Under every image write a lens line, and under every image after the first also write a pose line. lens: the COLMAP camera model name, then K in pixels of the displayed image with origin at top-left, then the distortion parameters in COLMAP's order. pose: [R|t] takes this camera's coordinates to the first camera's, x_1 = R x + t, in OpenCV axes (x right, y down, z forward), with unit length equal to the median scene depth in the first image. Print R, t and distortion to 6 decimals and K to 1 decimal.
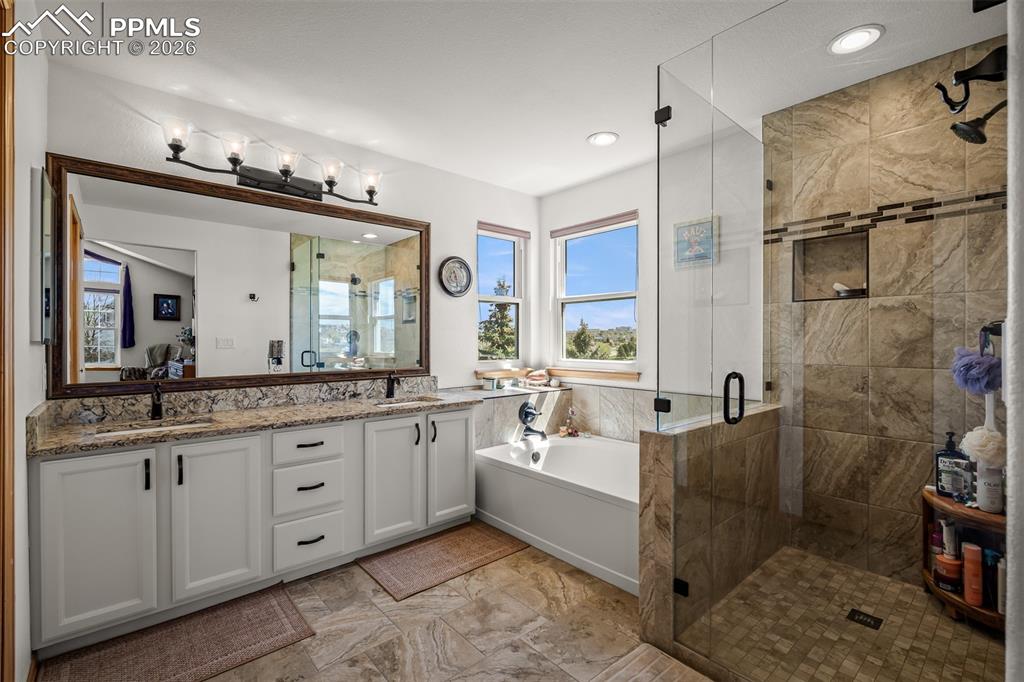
lens RADIAL K [[460.9, 0, 511.9], [0, 460.9, 343.7], [0, 0, 1]] dist [-0.002126, -0.000263]
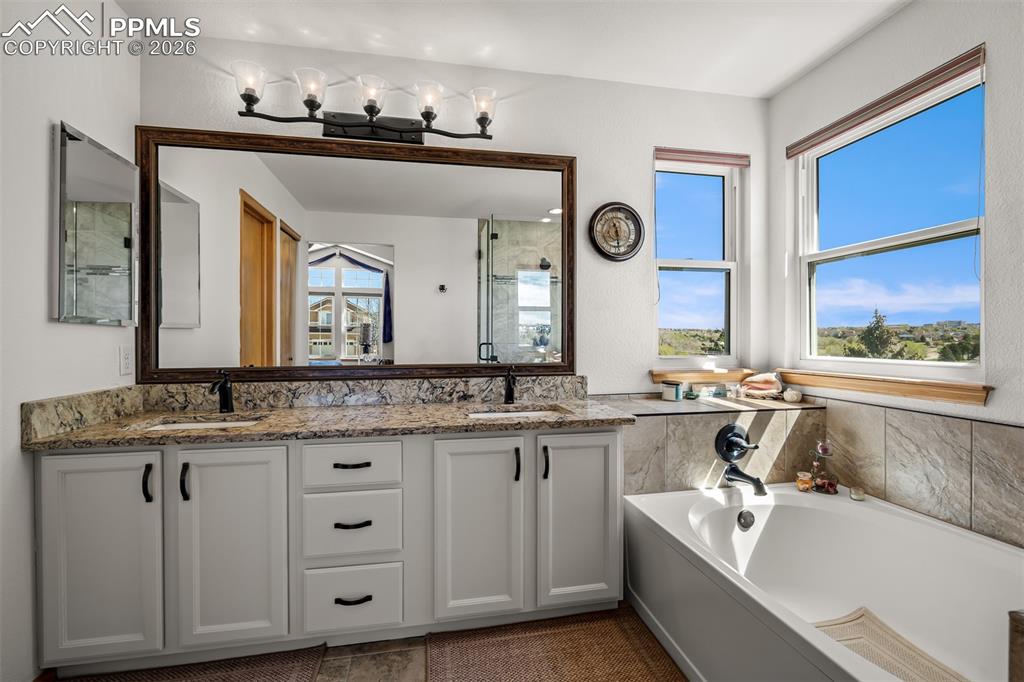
lens RADIAL K [[460.9, 0, 510.9], [0, 460.9, 340.7], [0, 0, 1]] dist [-0.002126, -0.000263]
pose [[0.865271, 0.002237, -0.501300, 0.101128], [-0.003906, 0.999990, -0.002279, 0.021684], [0.501290, 0.003930, 0.865270, 0.393279]]
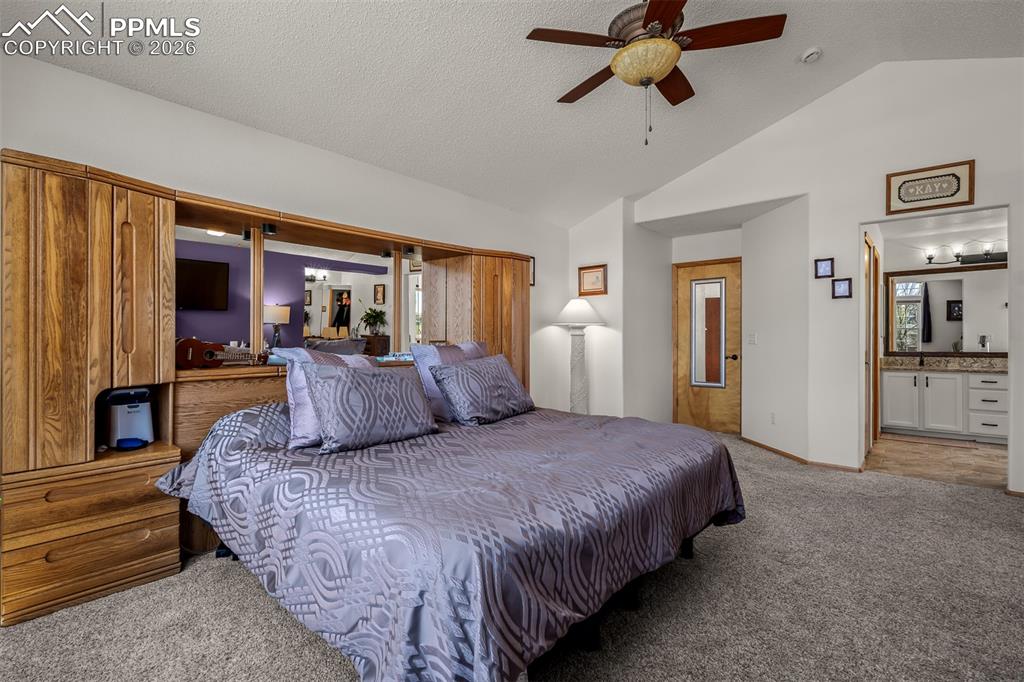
lens RADIAL K [[493.6, 0, 510.0], [0, 493.6, 340.5], [0, 0, 1]] dist [0.001113, 0.000286]
pose [[0.155288, 0.001592, -0.987868, 1.222944], [-0.001701, 0.999998, 0.001344, 0.014597], [0.987868, 0.001471, 0.155290, -1.302354]]
